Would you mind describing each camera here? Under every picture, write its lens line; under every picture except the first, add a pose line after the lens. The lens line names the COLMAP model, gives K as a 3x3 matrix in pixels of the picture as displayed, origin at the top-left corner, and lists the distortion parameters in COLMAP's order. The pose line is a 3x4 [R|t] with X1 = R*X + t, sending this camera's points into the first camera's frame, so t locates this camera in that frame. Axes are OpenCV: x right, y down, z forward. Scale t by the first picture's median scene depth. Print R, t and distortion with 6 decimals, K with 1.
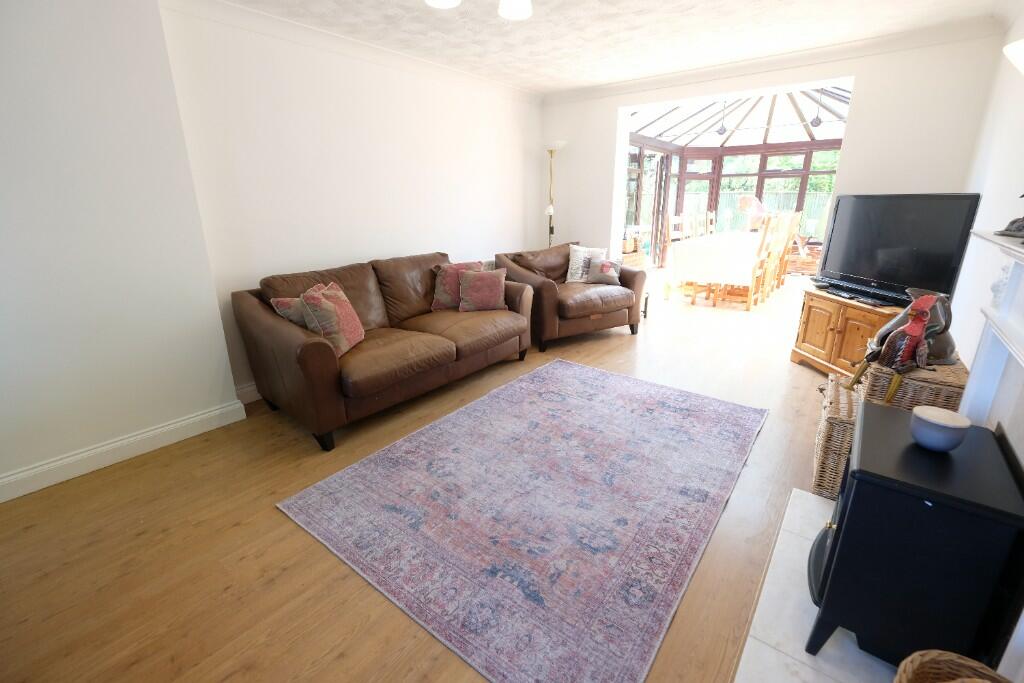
lens RADIAL K [[445.7, 0, 512.5], [0, 445.7, 337.2], [0, 0, 1]] dist [-0.002961, 0.000046]
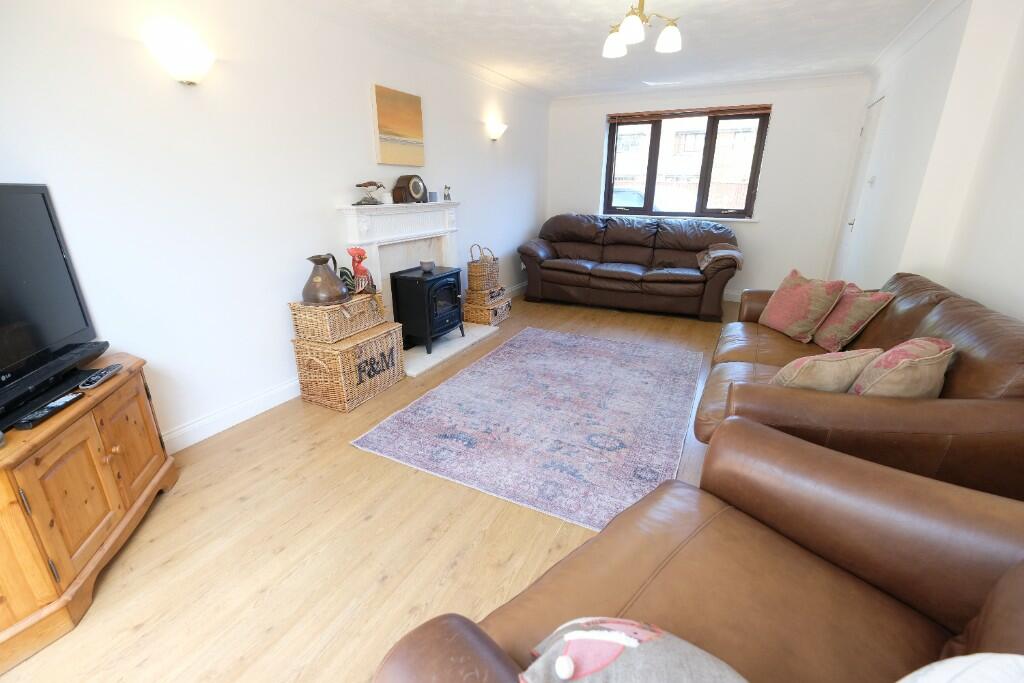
lens RADIAL K [[445.7, 0, 512.5], [0, 445.7, 337.2], [0, 0, 1]] dist [-0.002961, 0.000046]
pose [[-0.980552, 0.068863, -0.183779, 0.399953], [-0.052000, 0.811790, 0.581630, -0.488505], [0.189243, 0.579875, -0.792422, 1.557492]]
